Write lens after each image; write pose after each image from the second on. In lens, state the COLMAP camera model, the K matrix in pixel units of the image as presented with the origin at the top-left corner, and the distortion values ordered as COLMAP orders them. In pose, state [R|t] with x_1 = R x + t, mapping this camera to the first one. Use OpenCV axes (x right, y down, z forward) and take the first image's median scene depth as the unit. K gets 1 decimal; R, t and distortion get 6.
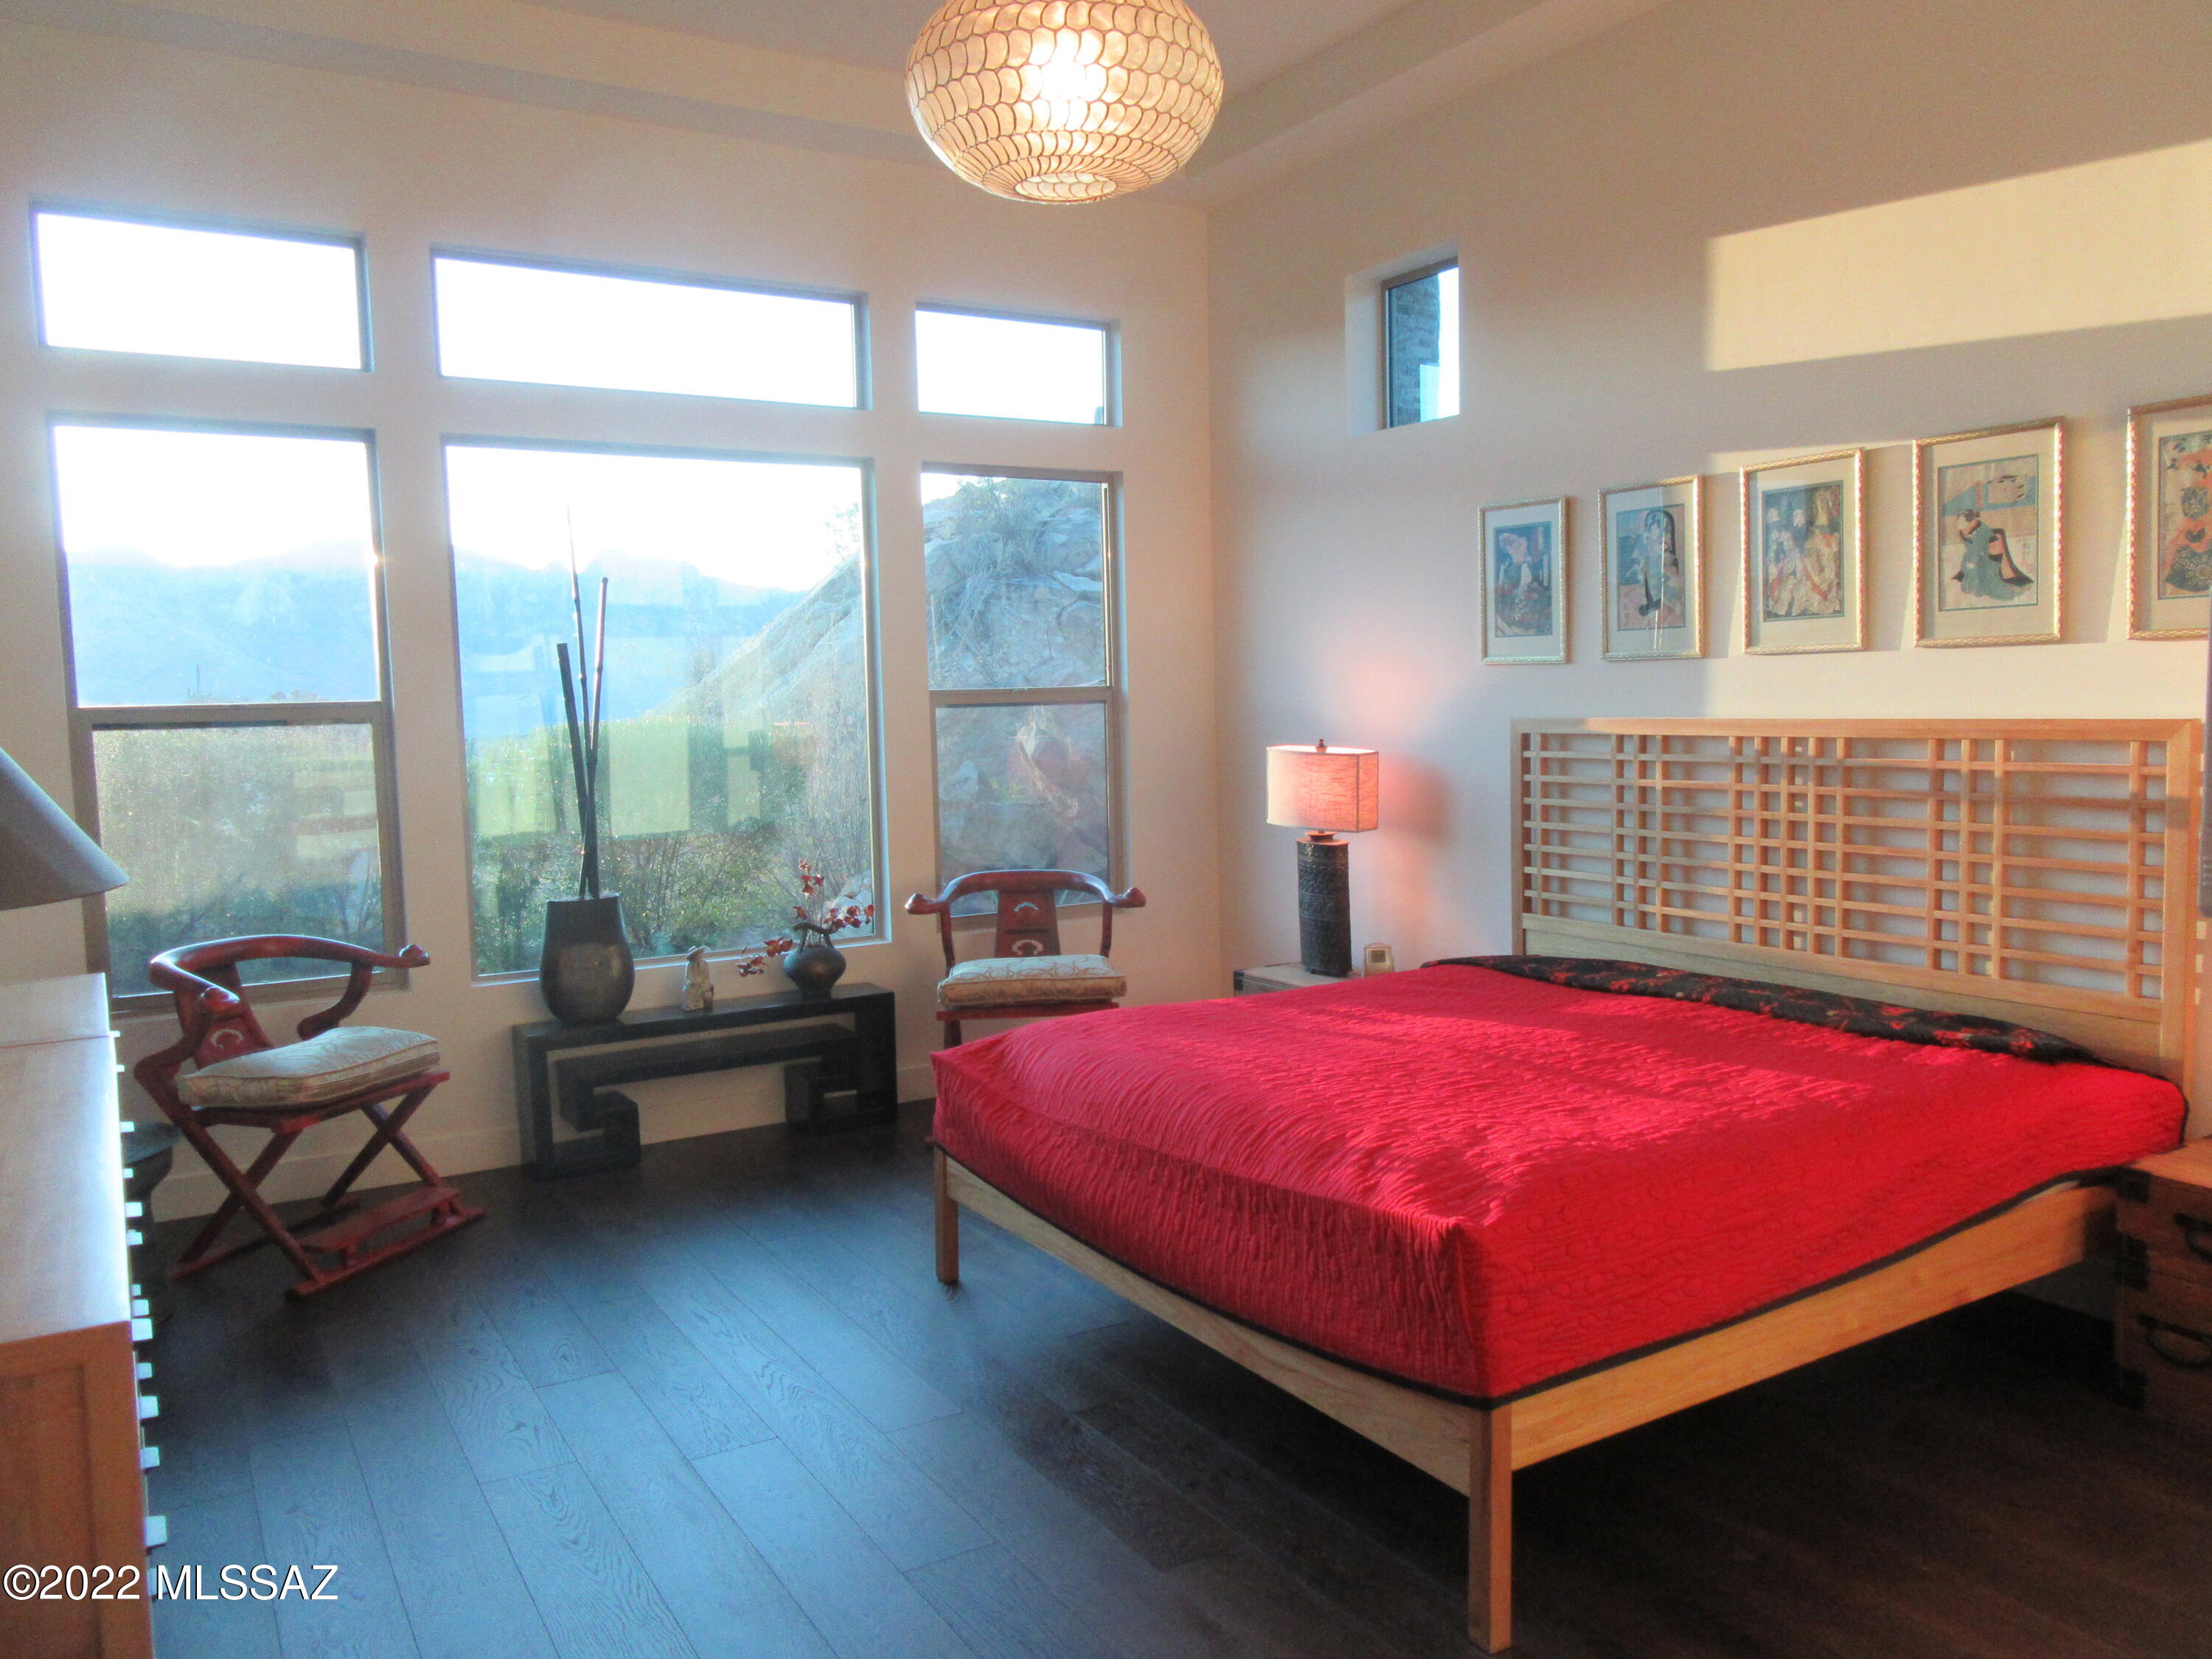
lens RADIAL K [[1650.5, 0, 1102.8], [0, 1650.5, 831.2], [0, 0, 1]] dist [-0.003263, 0.003339]
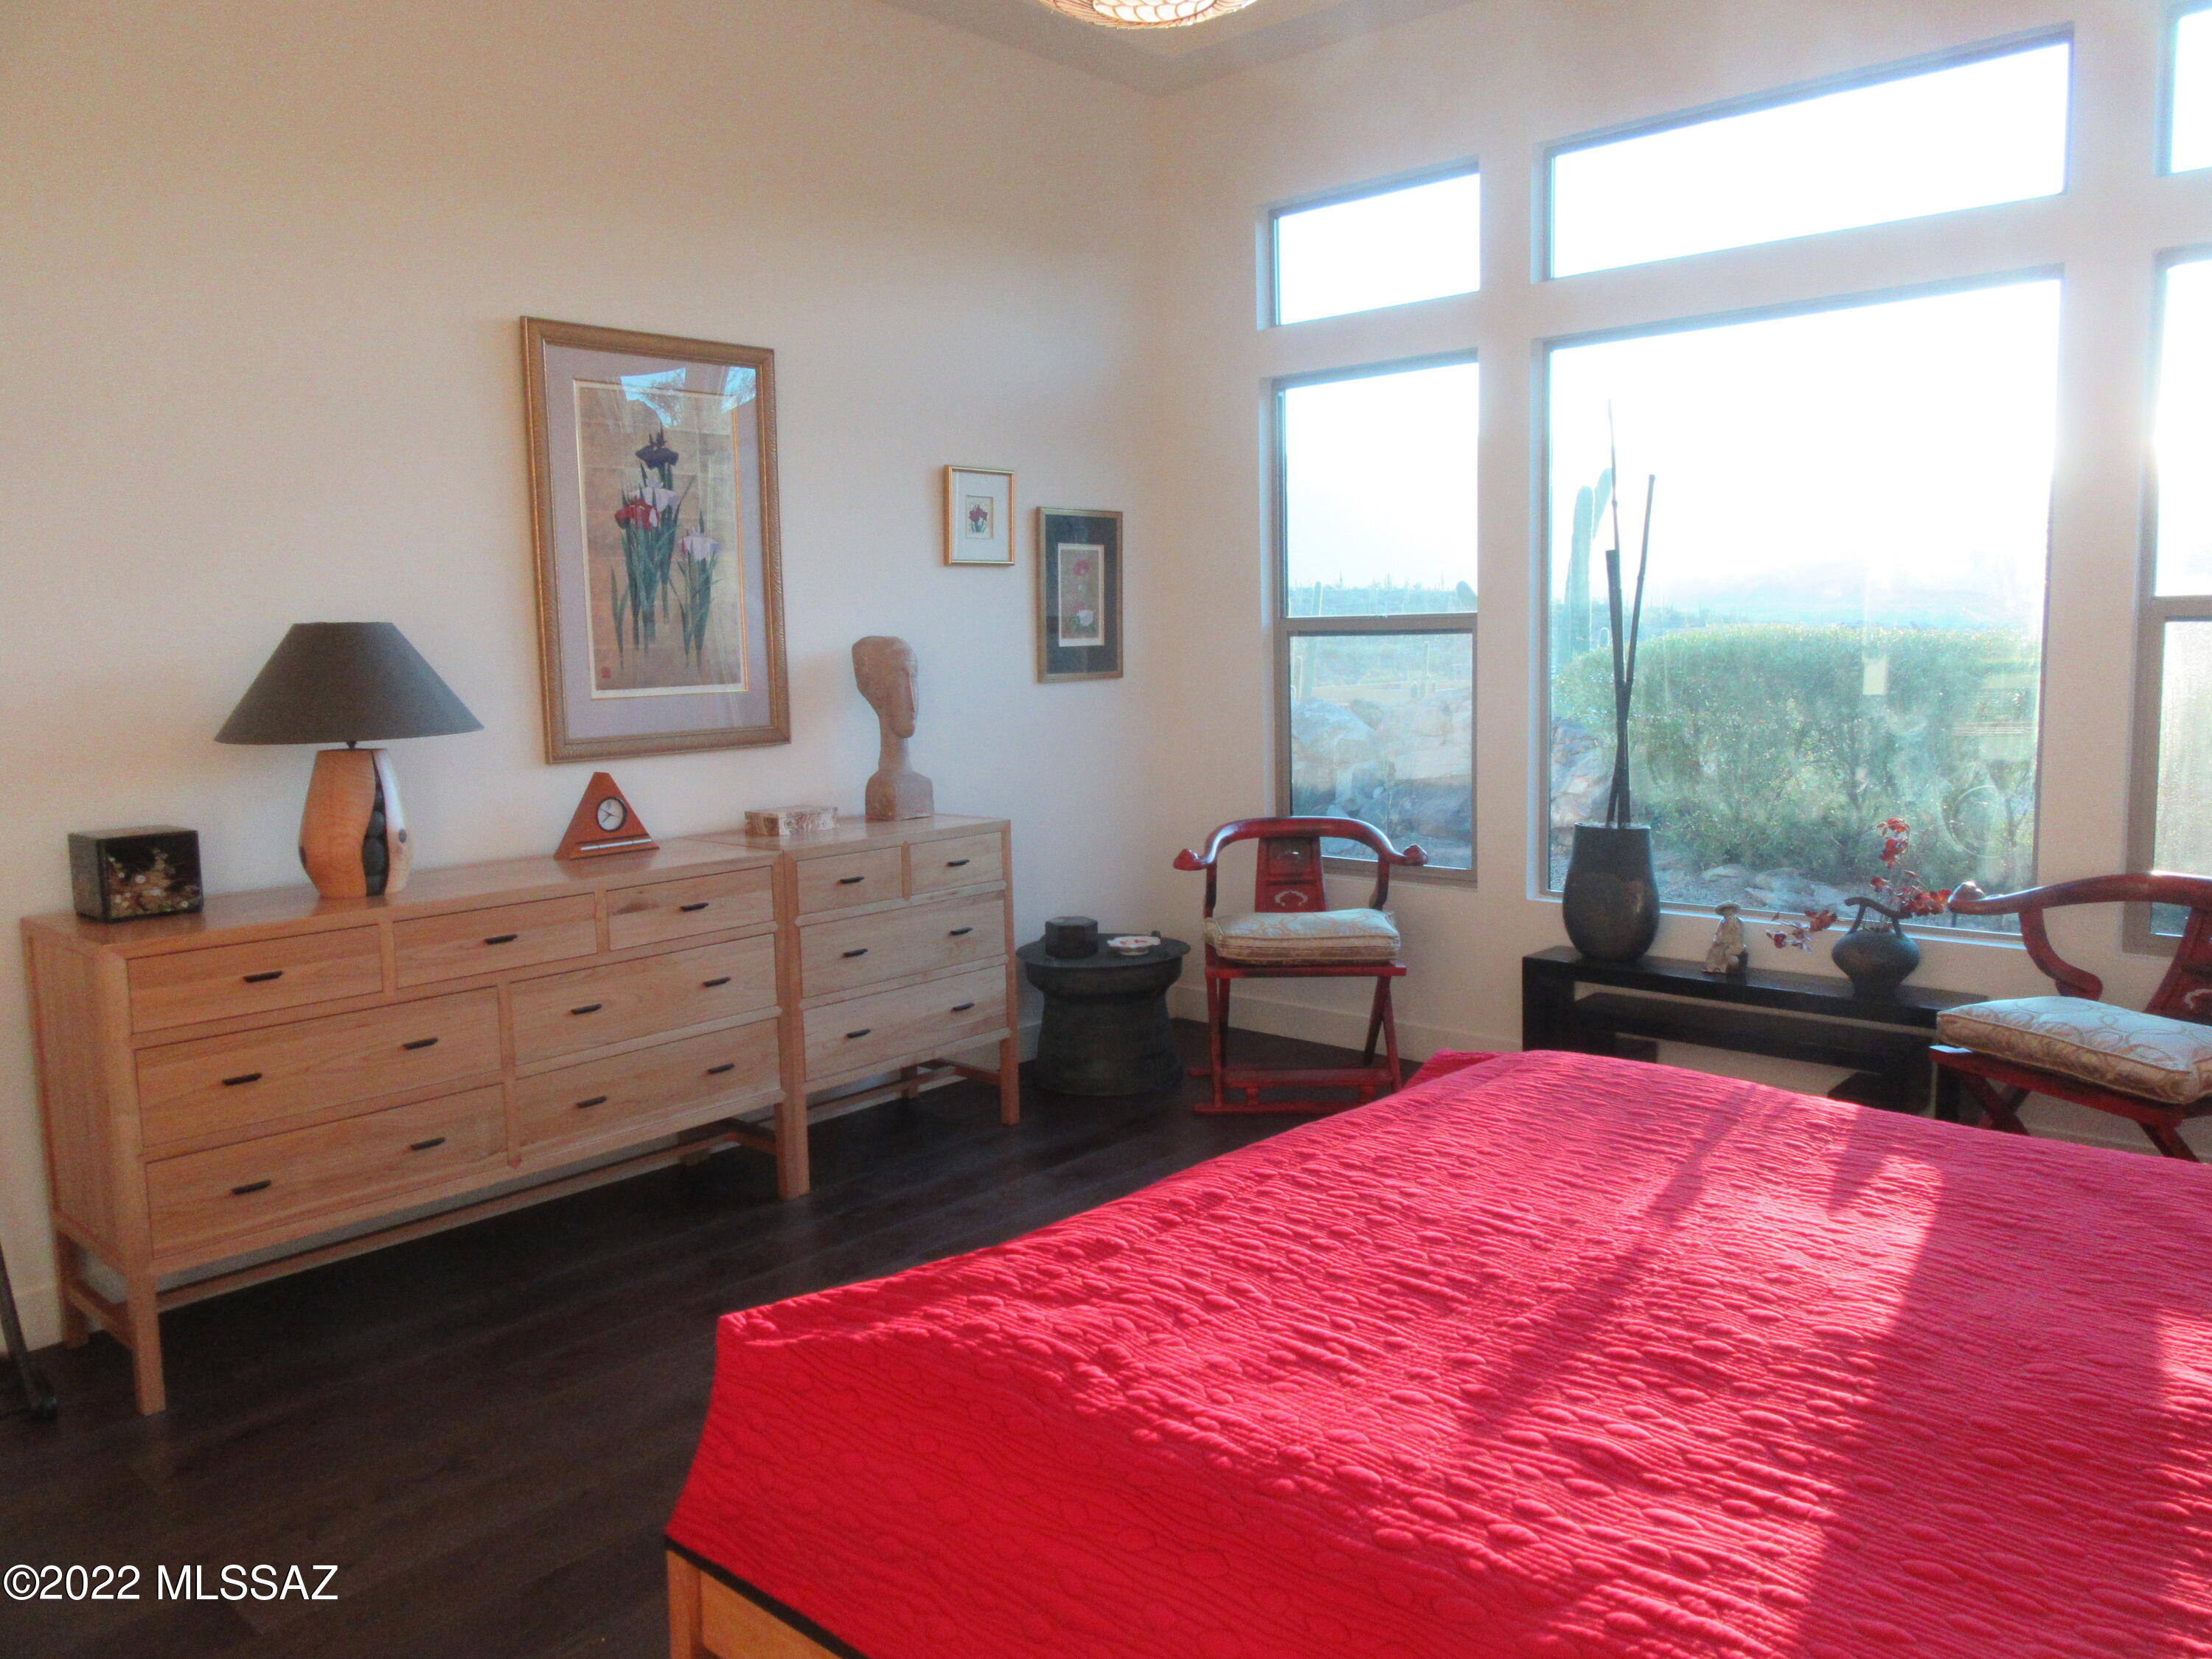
lens RADIAL K [[1650.5, 0, 1105.1], [0, 1650.5, 822.8], [0, 0, 1]] dist [-0.003263, 0.003339]
pose [[0.272334, 0.128852, -0.953536, 0.517171], [-0.060690, 0.991320, 0.116625, -0.054608], [0.960287, 0.026109, 0.277790, 0.493180]]
